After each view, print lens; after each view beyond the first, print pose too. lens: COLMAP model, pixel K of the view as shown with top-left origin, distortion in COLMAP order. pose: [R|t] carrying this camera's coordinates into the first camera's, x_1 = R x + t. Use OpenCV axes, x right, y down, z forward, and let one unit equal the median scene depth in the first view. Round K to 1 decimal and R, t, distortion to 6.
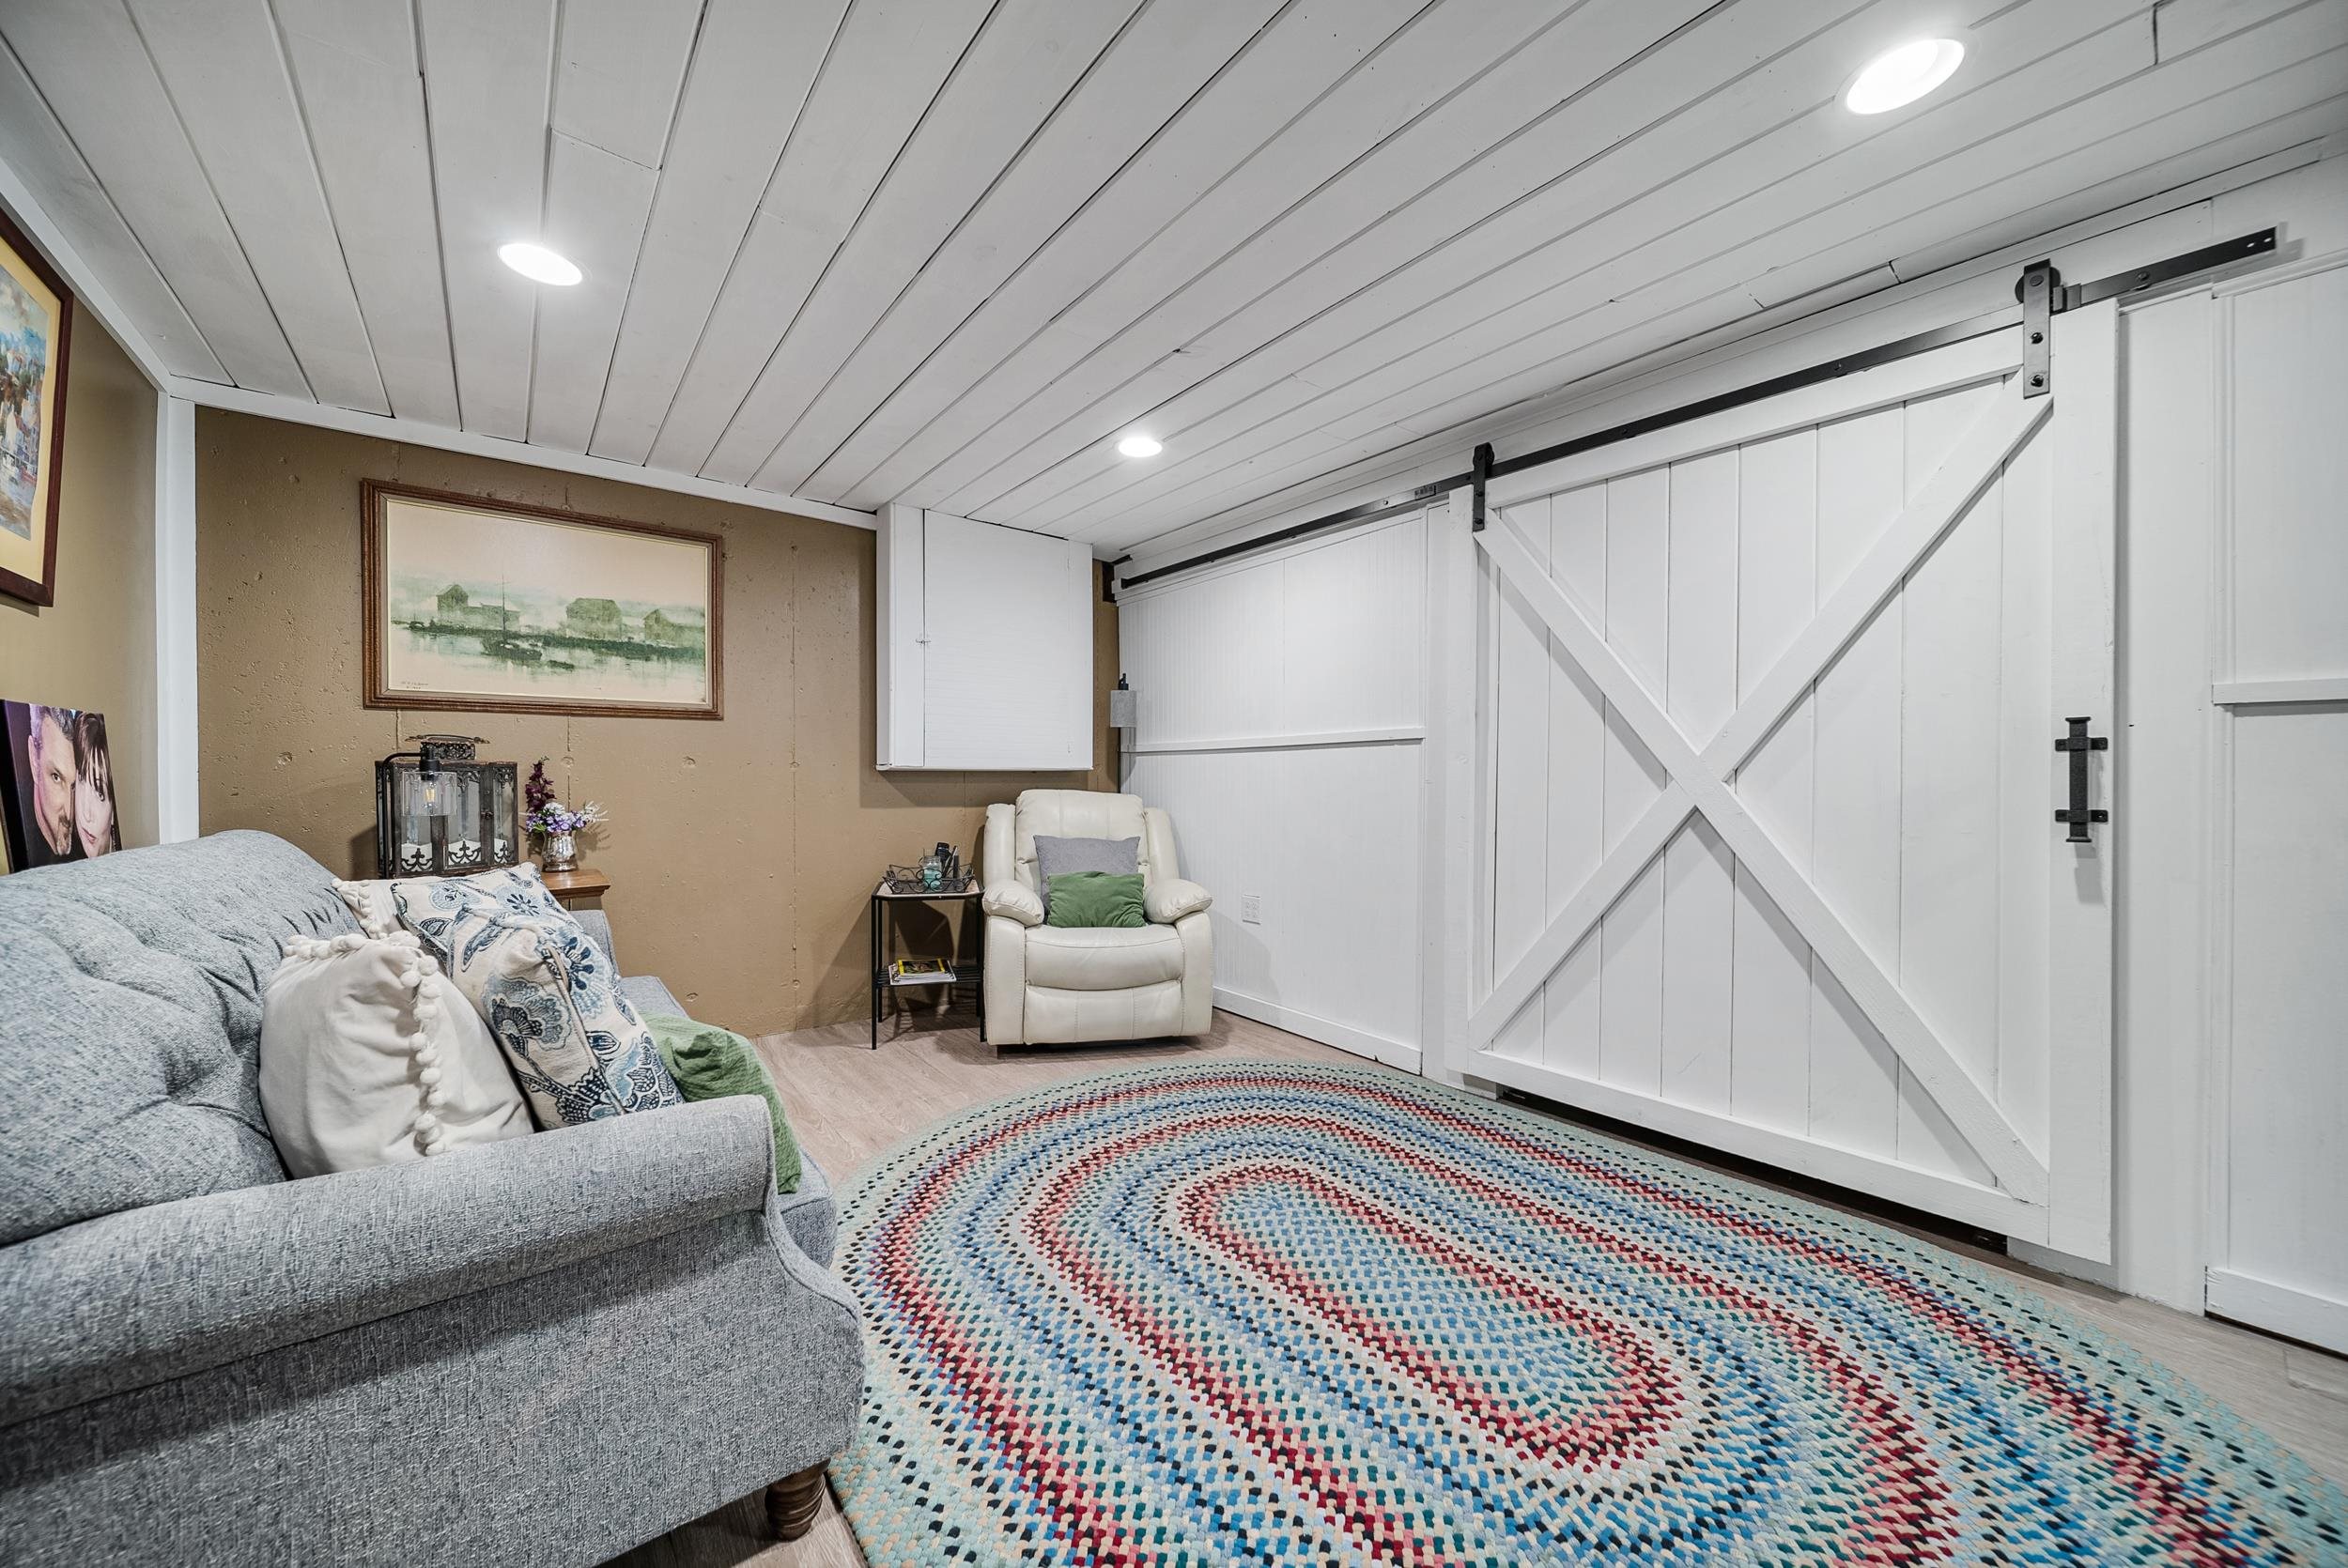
lens RADIAL K [[837.9, 0, 1165.4], [0, 837.9, 788.9], [0, 0, 1]] dist [0.000753, -0.001560]
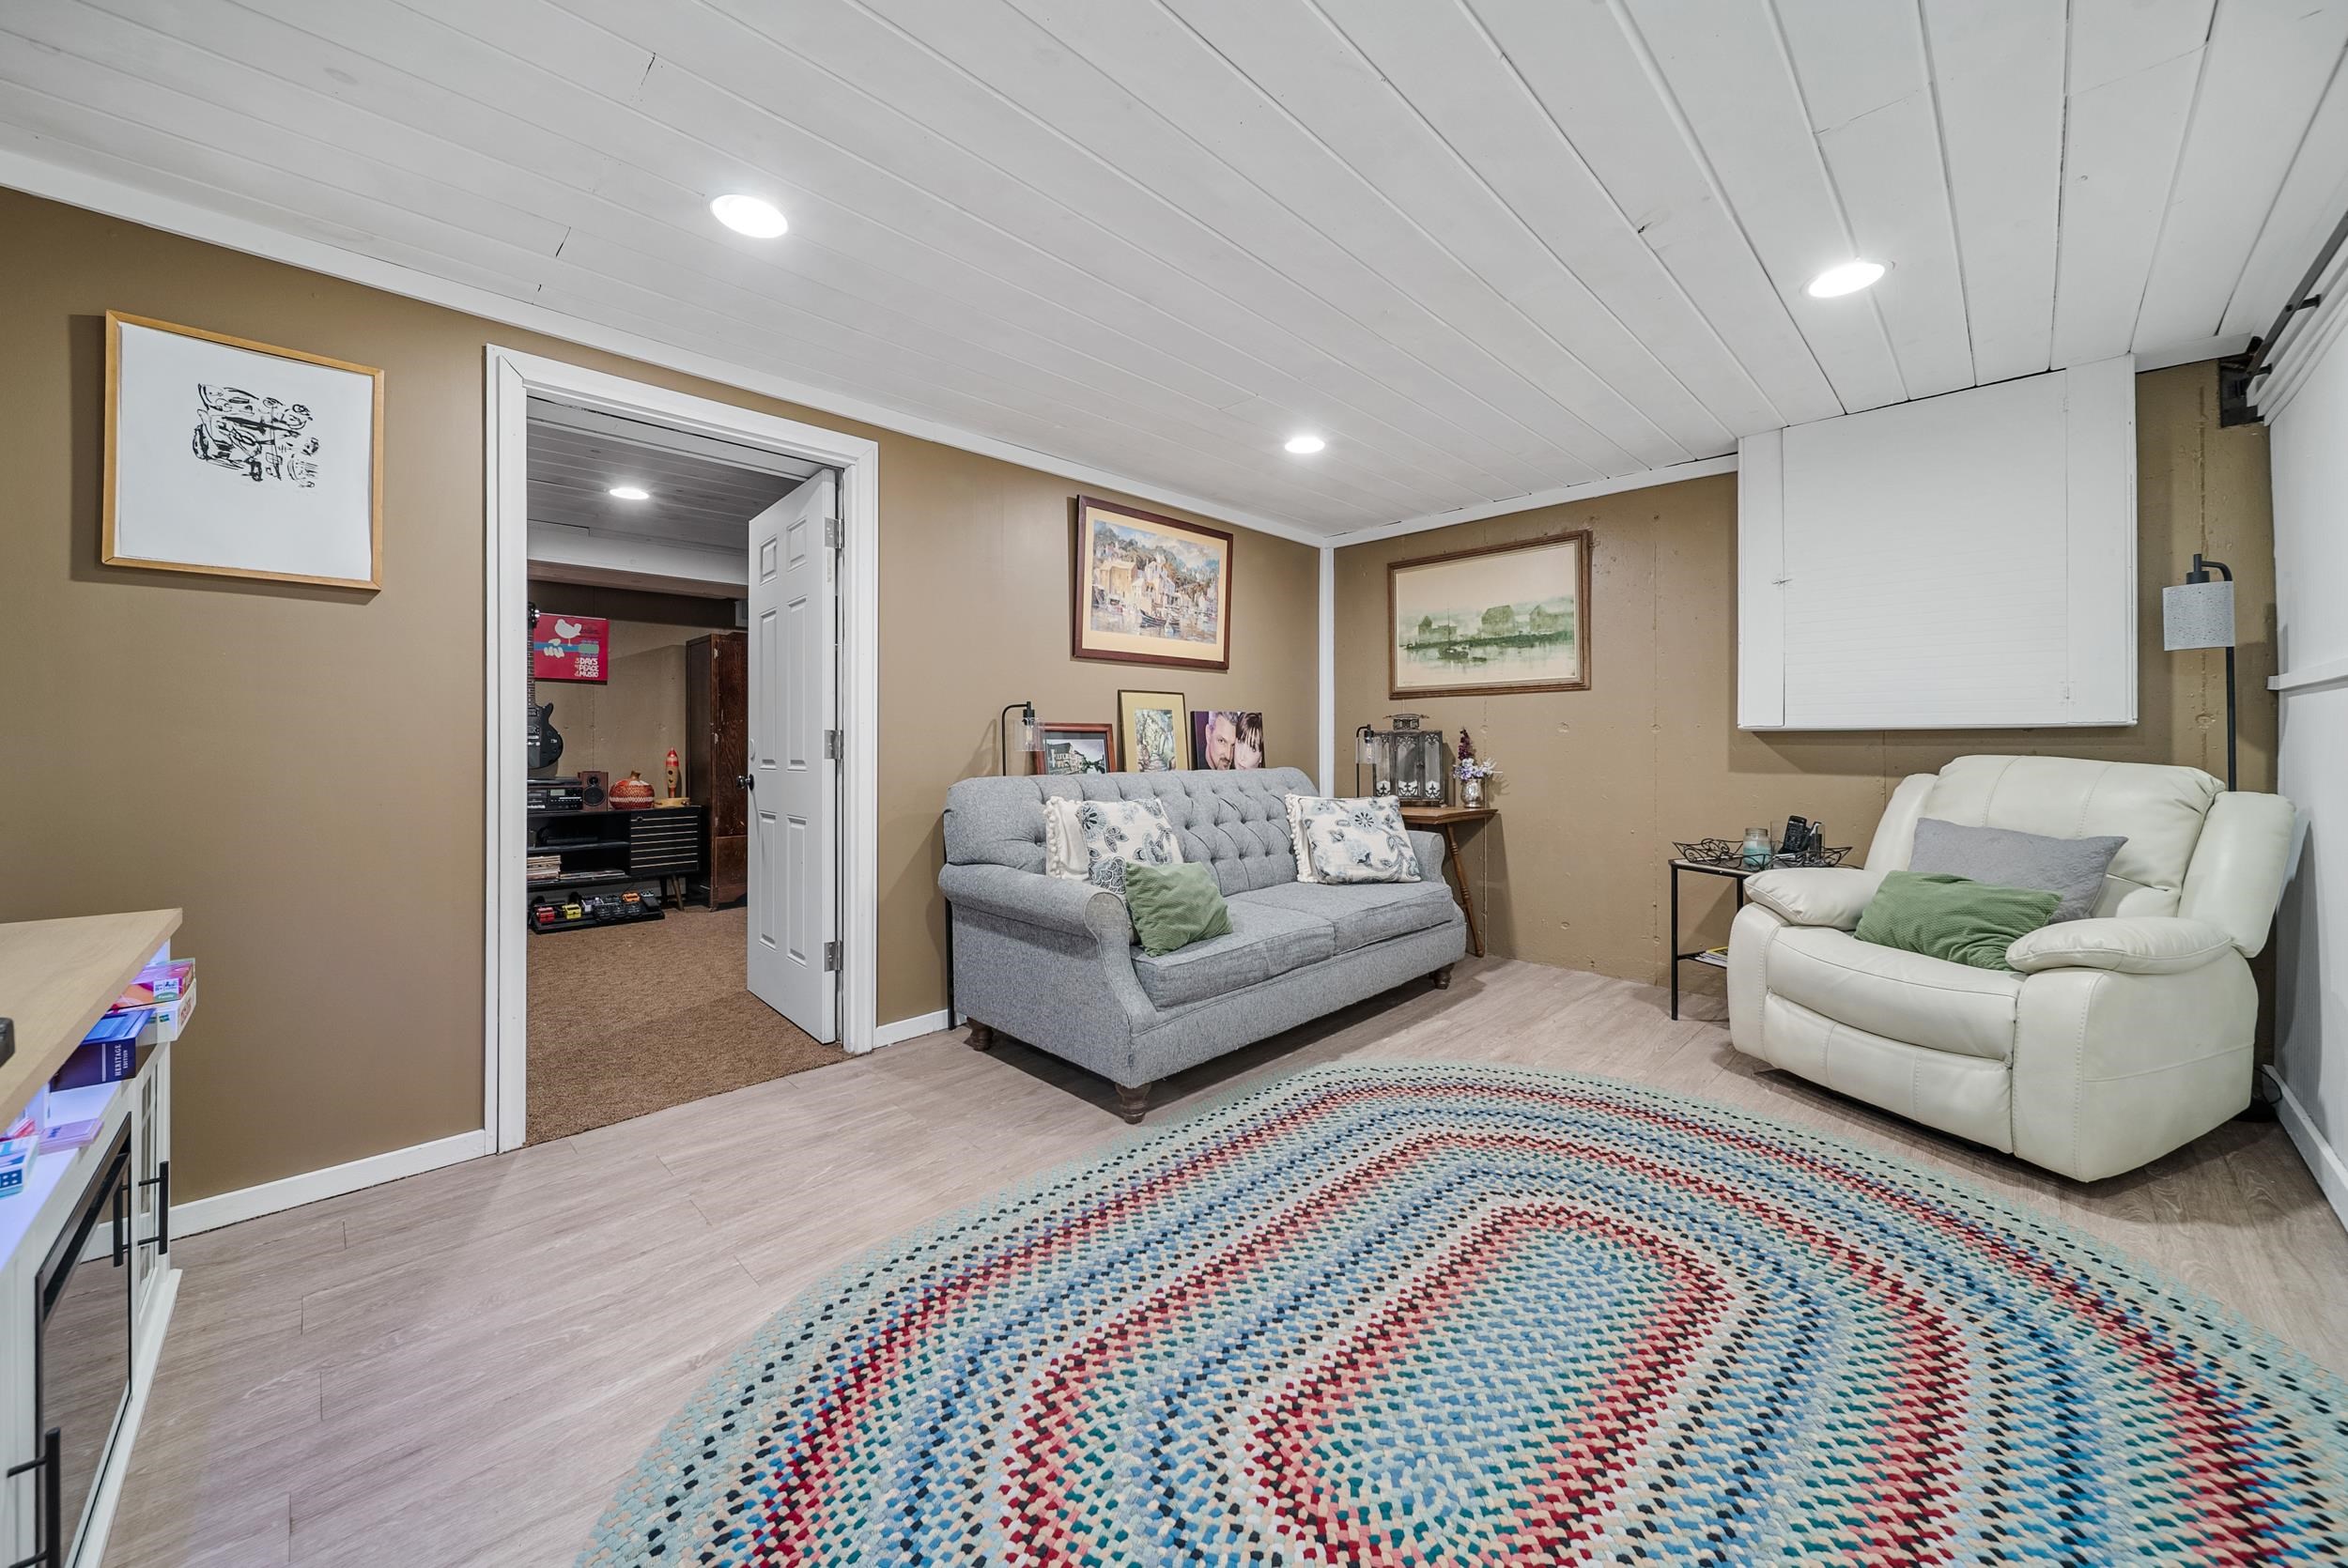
lens RADIAL K [[837.9, 0, 1168.5], [0, 837.9, 735.8], [0, 0, 1]] dist [0.000753, -0.001560]
pose [[0.116638, -0.007924, -0.993143, 0.623902], [-0.009973, 0.999908, -0.009149, -0.003460], [0.993124, 0.010972, 0.116548, 0.342379]]
